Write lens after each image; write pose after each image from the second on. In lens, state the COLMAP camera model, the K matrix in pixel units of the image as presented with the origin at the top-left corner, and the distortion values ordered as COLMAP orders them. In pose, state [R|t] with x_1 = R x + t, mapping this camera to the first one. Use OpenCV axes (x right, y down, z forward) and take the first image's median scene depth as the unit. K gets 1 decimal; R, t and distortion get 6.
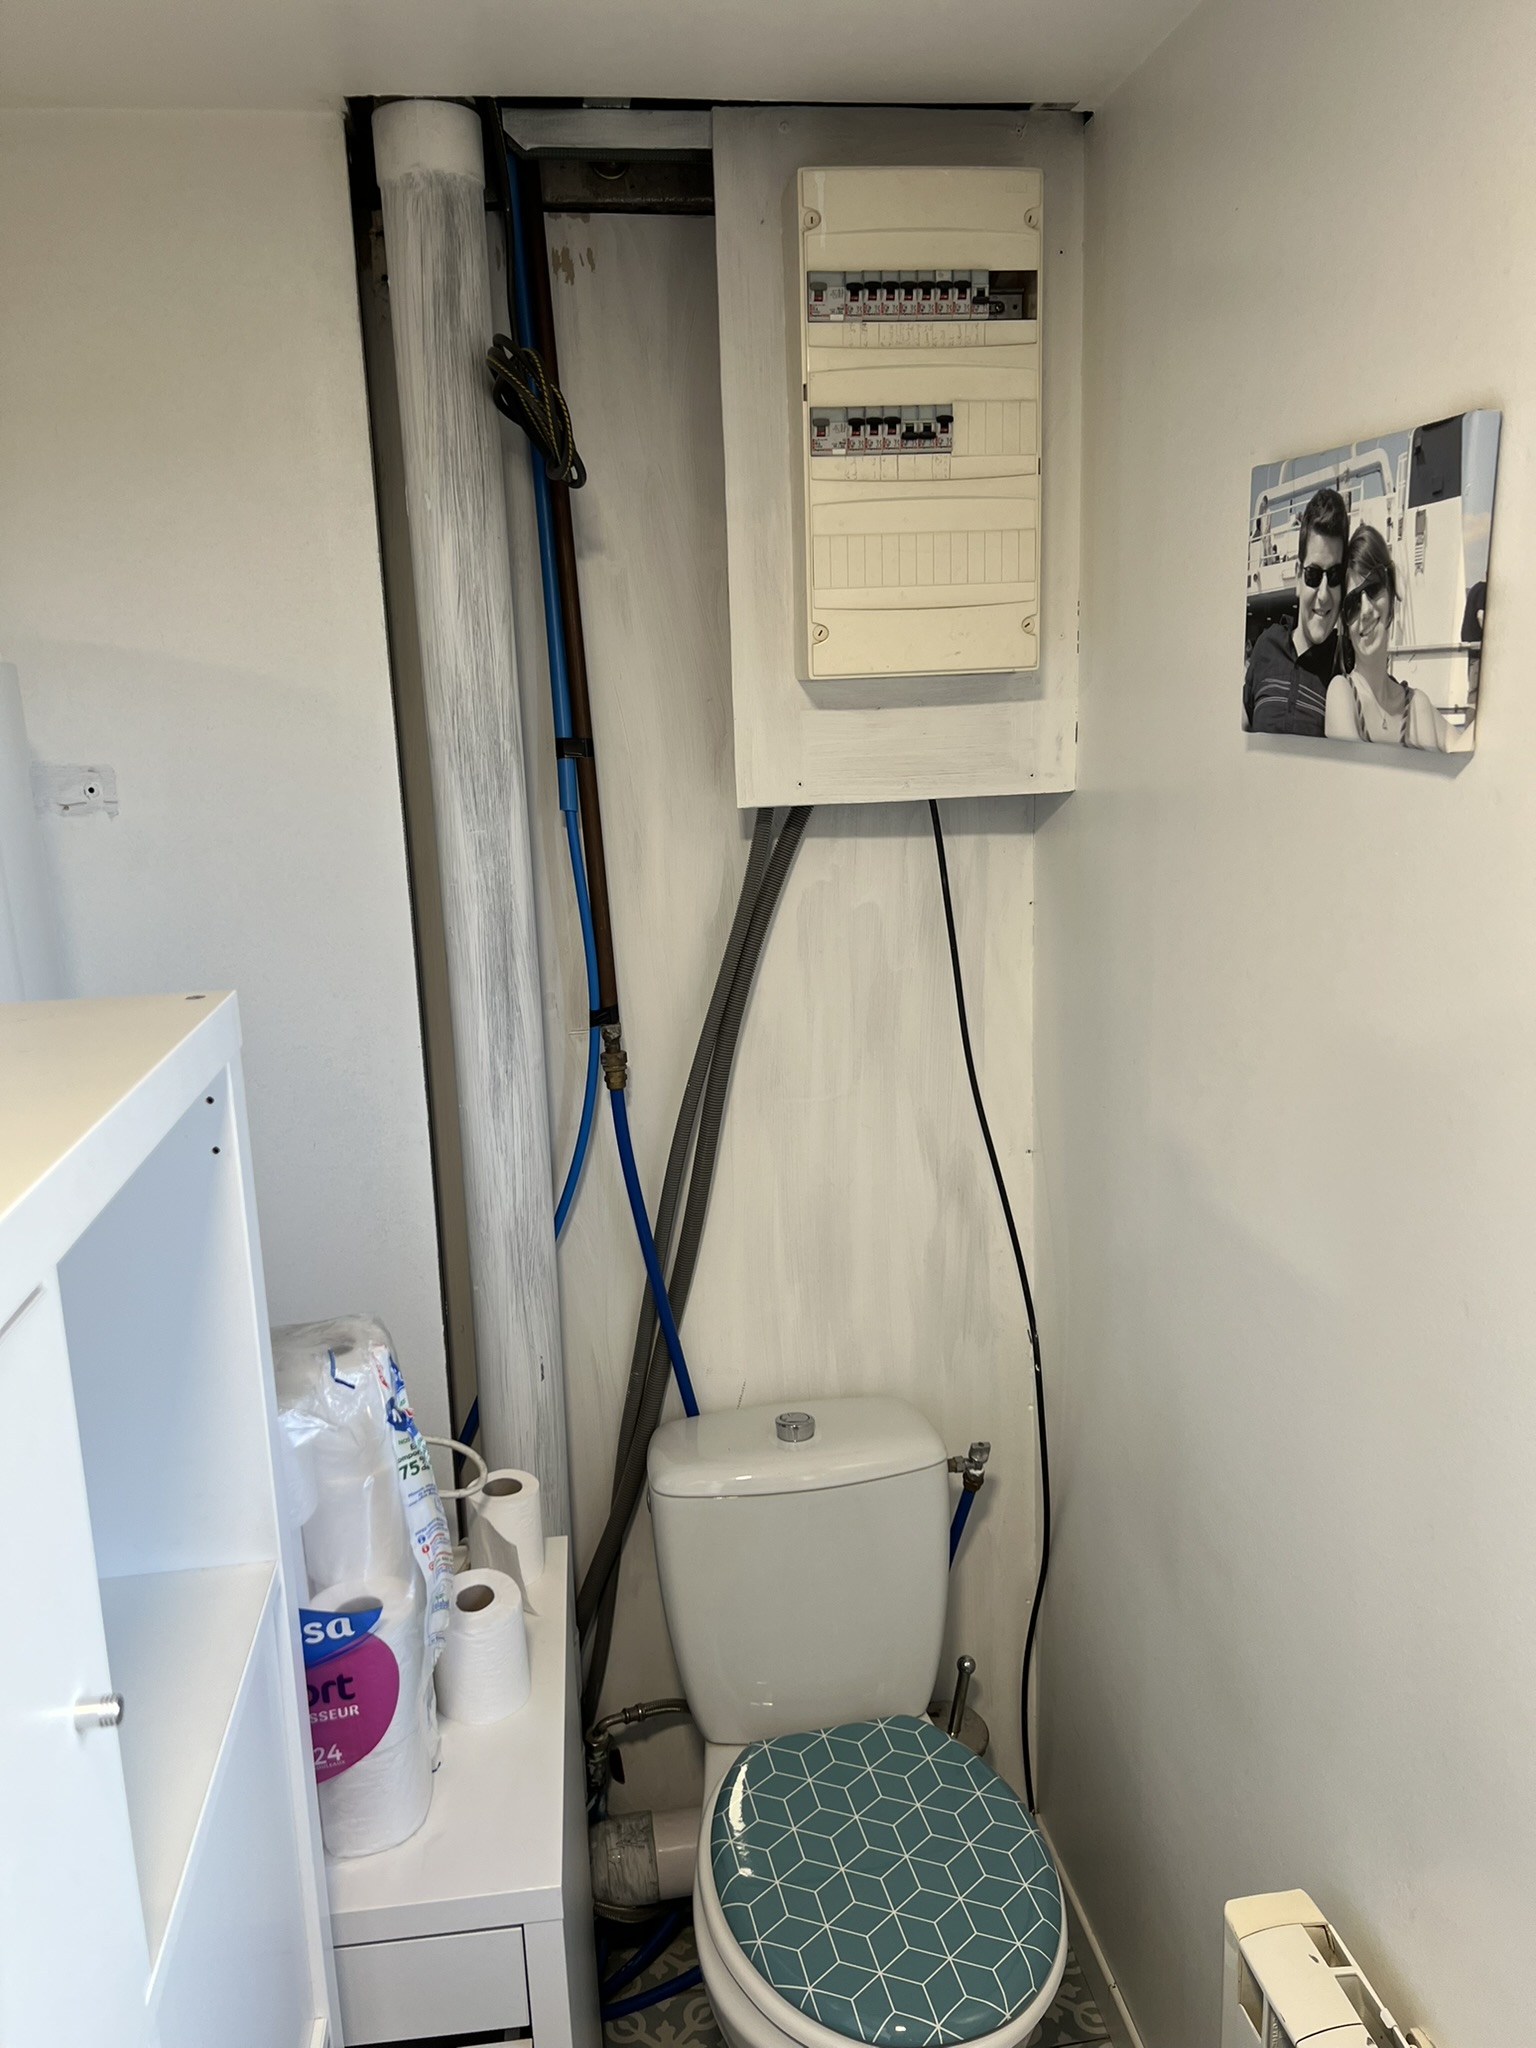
lens RADIAL K [[1543.2, 0, 761.9], [0, 1543.2, 1021.8], [0, 0, 1]] dist [0.060248, -0.067540]
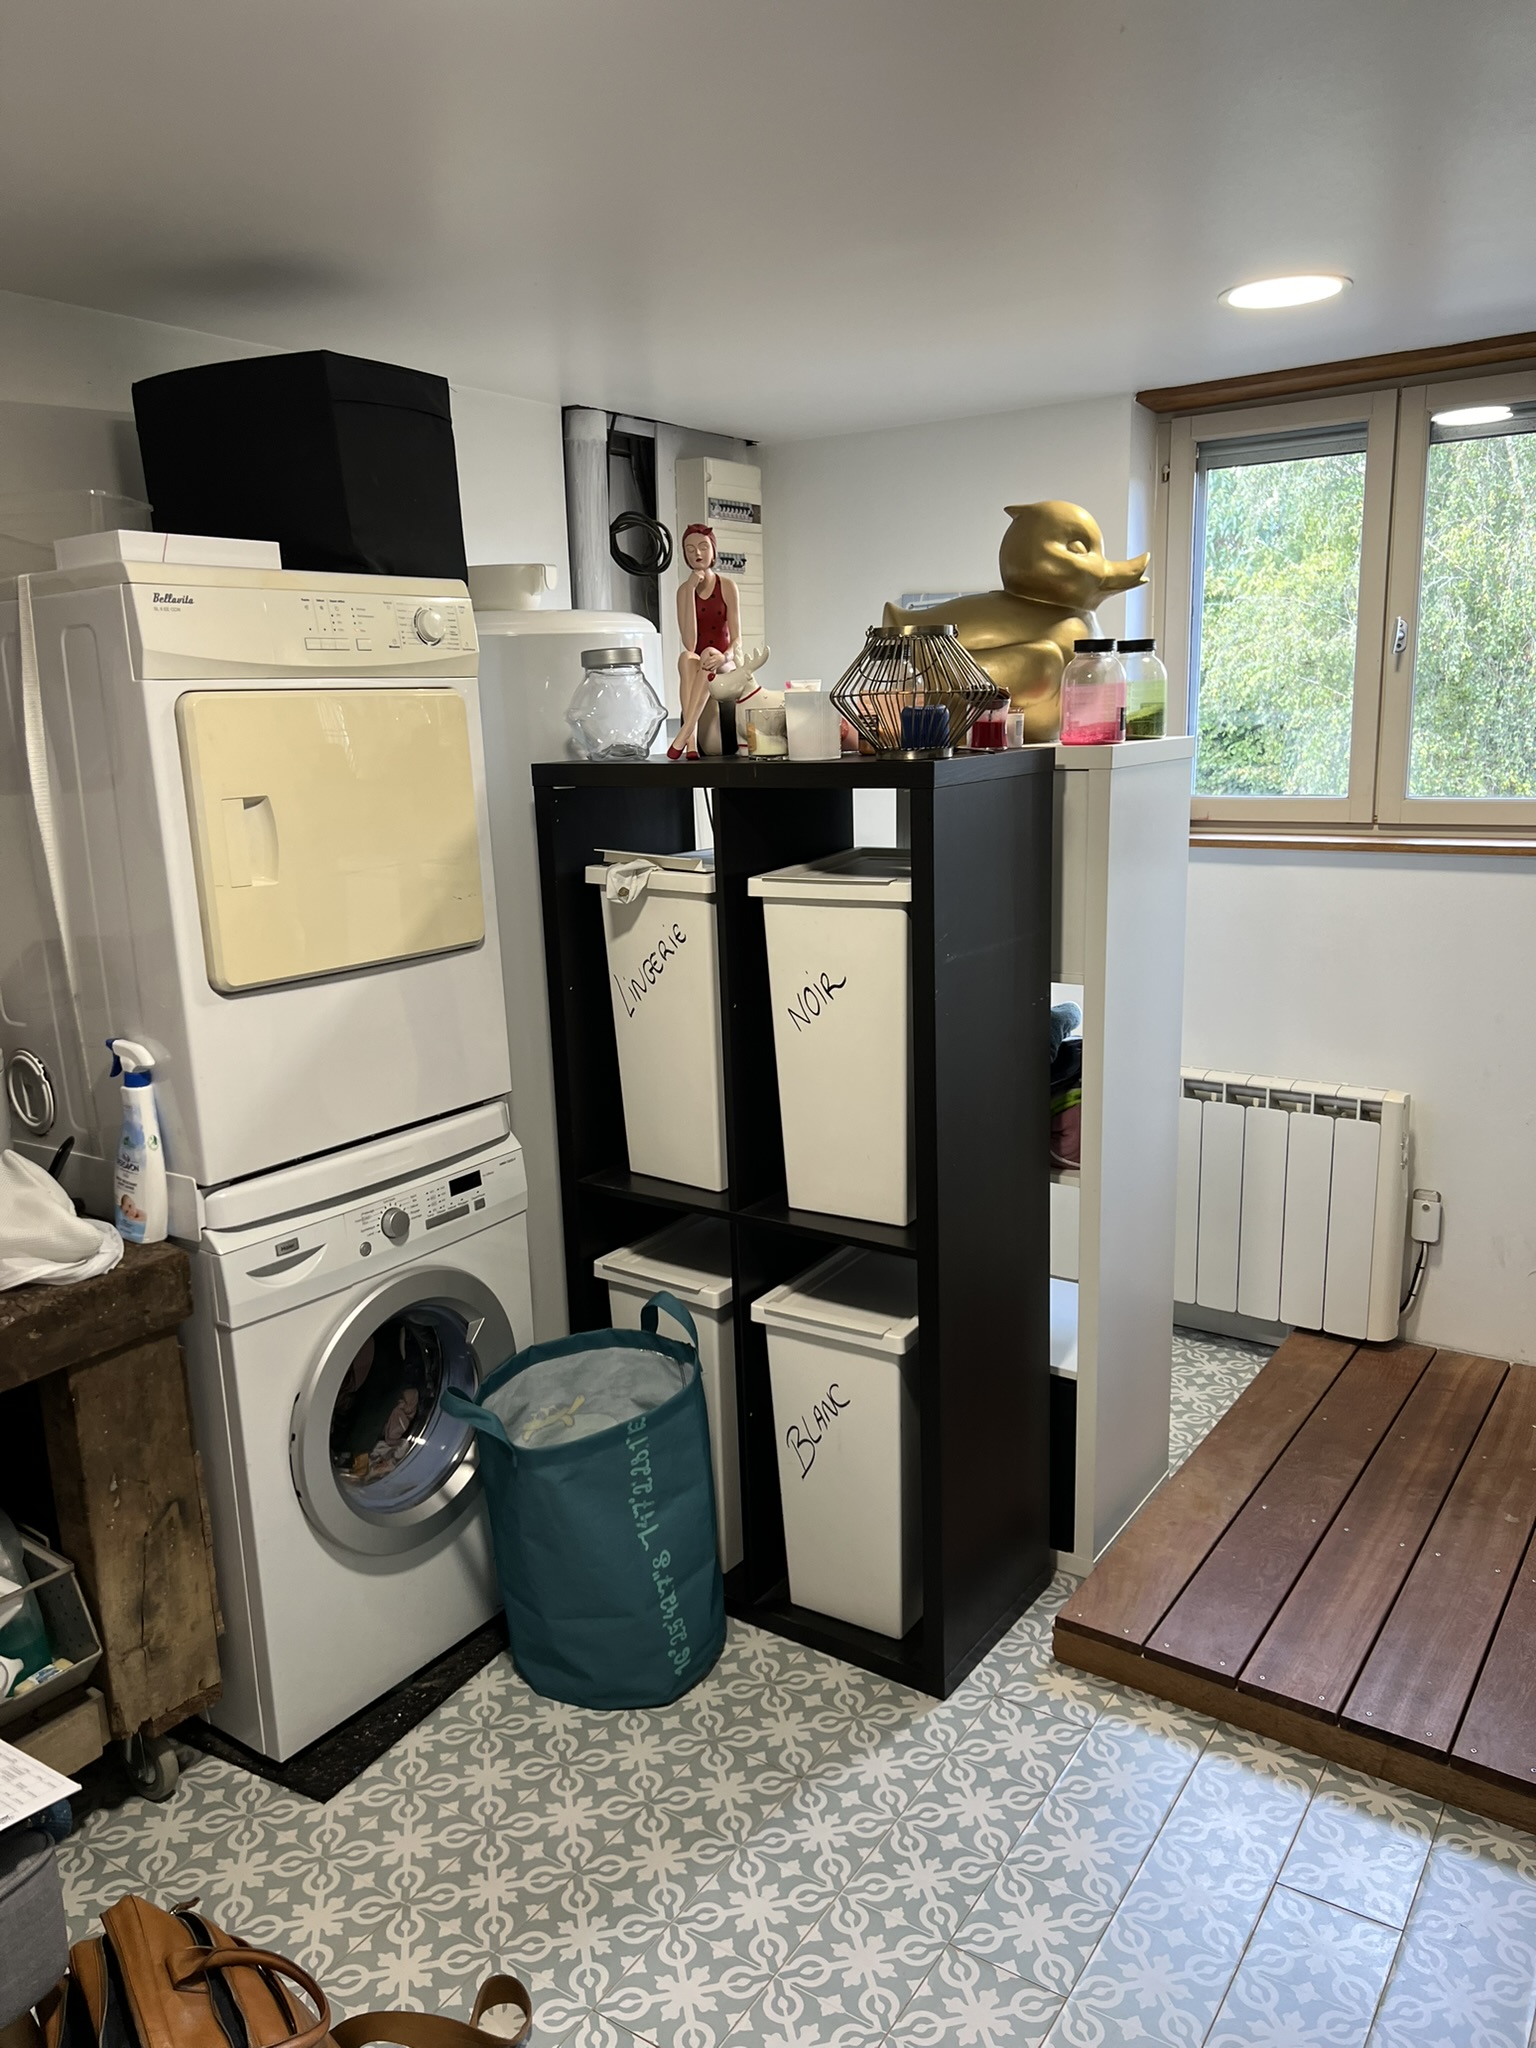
lens RADIAL K [[1543.2, 0, 756.6], [0, 1543.2, 1030.2], [0, 0, 1]] dist [0.060248, -0.067540]
pose [[0.670179, -0.137971, 0.729263, -1.828016], [0.165634, 0.985592, 0.034252, 0.285549], [-0.723482, 0.097836, 0.683376, -0.667448]]
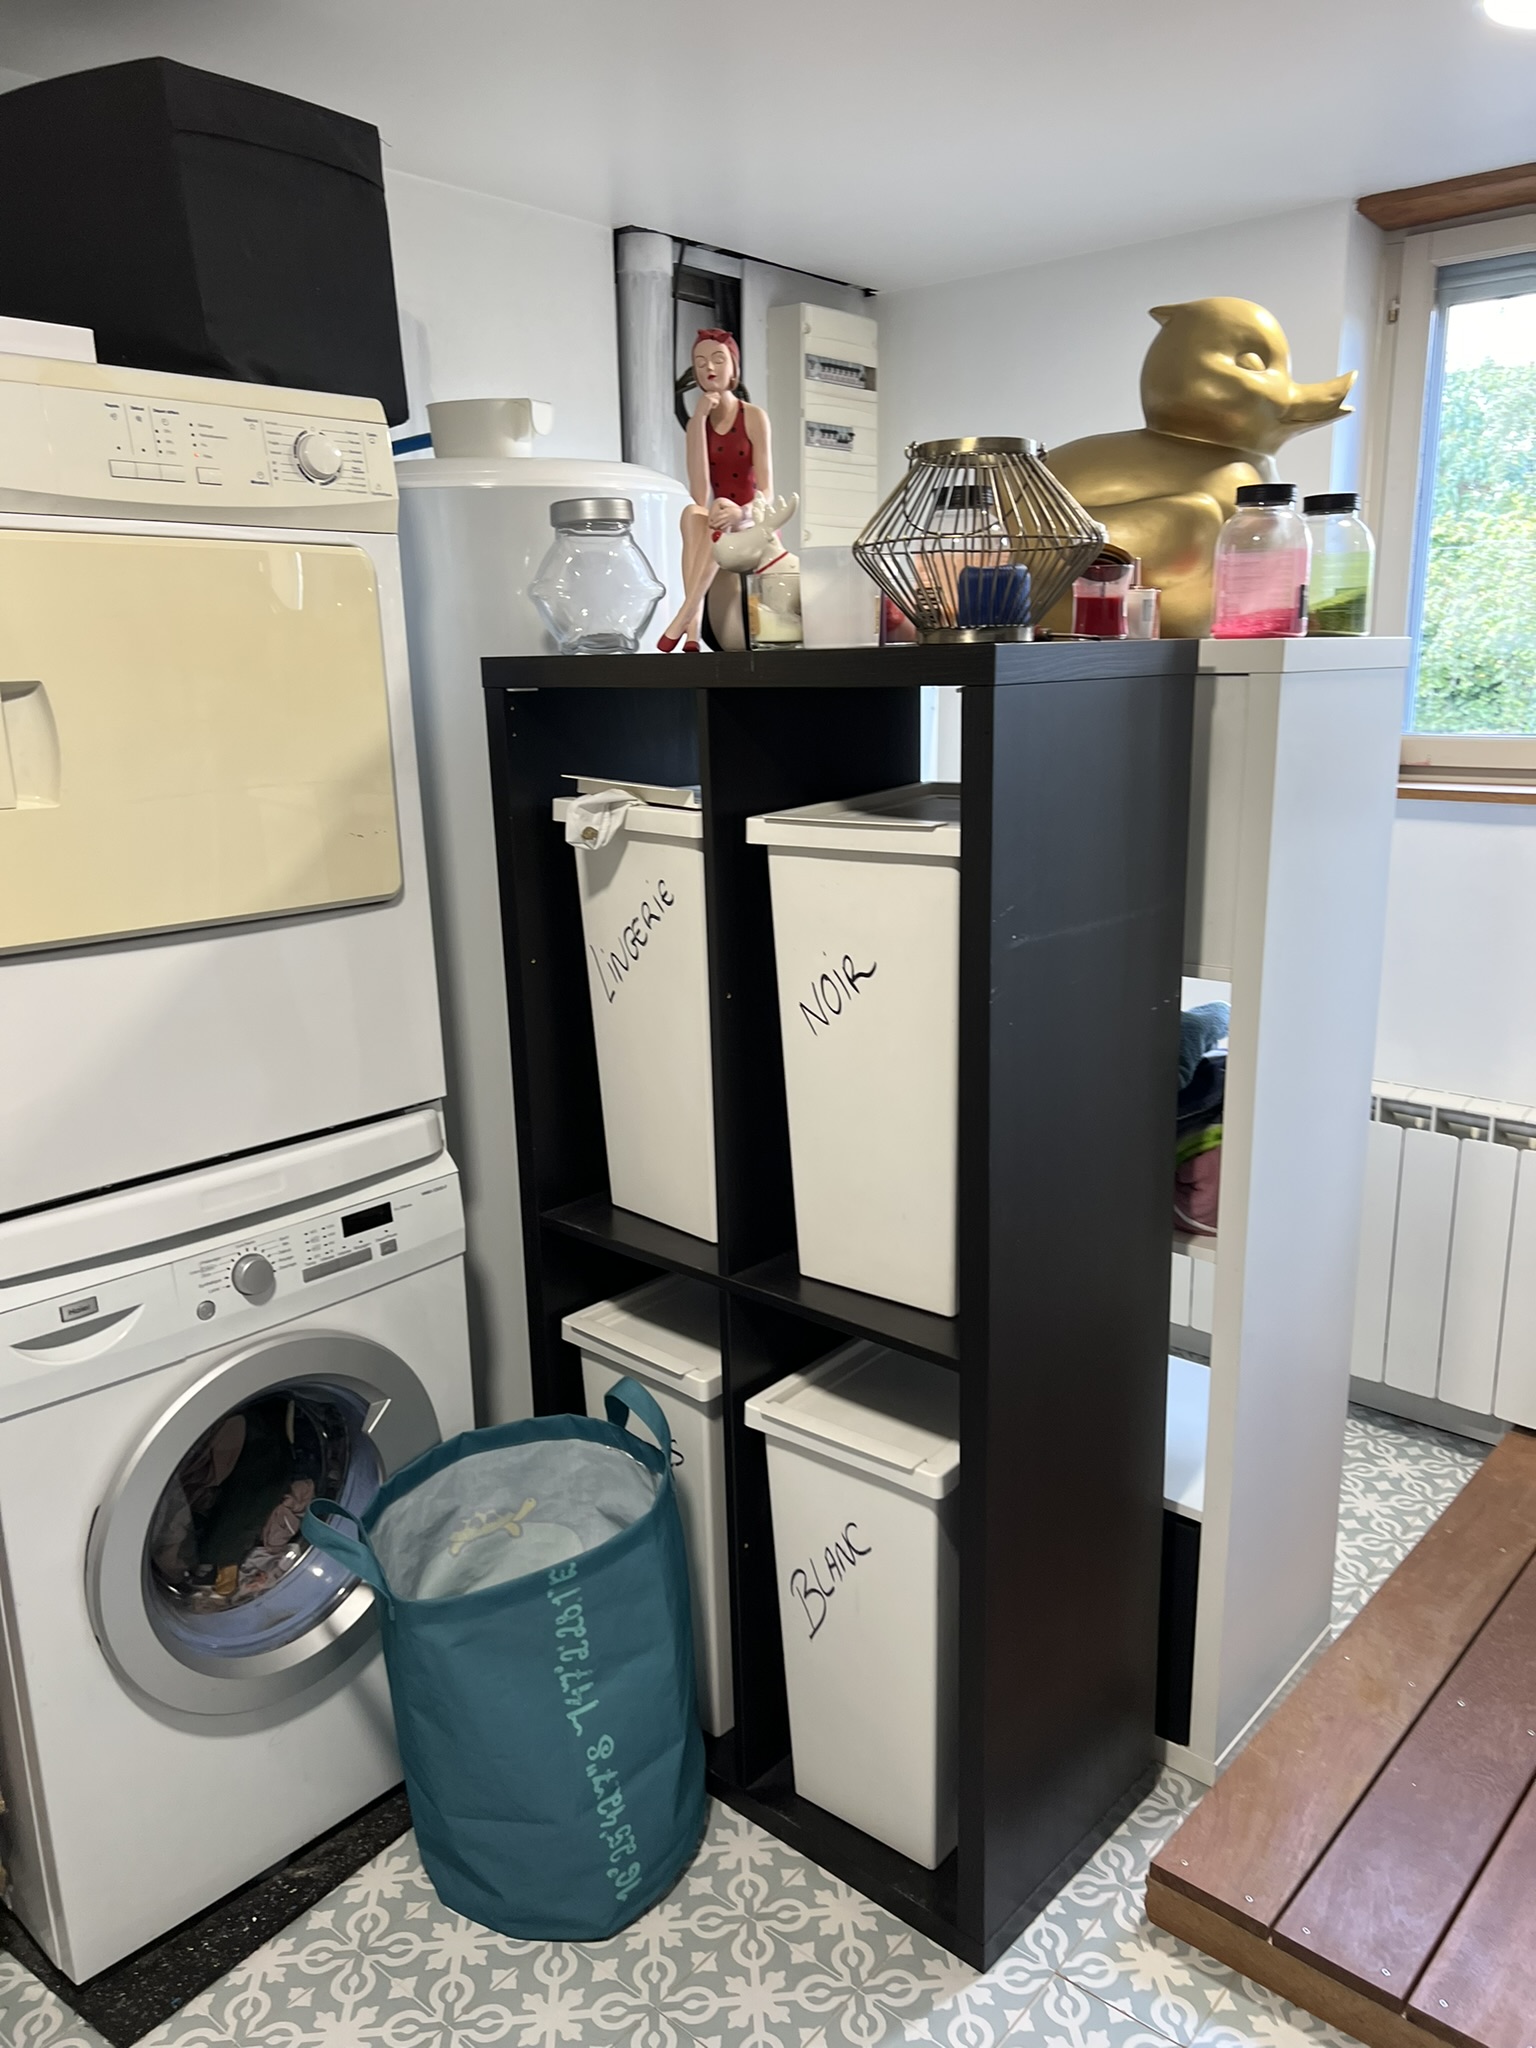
lens RADIAL K [[1543.2, 0, 780.4], [0, 1543.2, 1030.8], [0, 0, 1]] dist [0.060248, -0.067540]
pose [[0.750181, -0.130247, 0.648278, -1.400543], [0.133001, 0.990093, 0.045014, 0.290717], [-0.647719, 0.052453, 0.760072, -0.463866]]
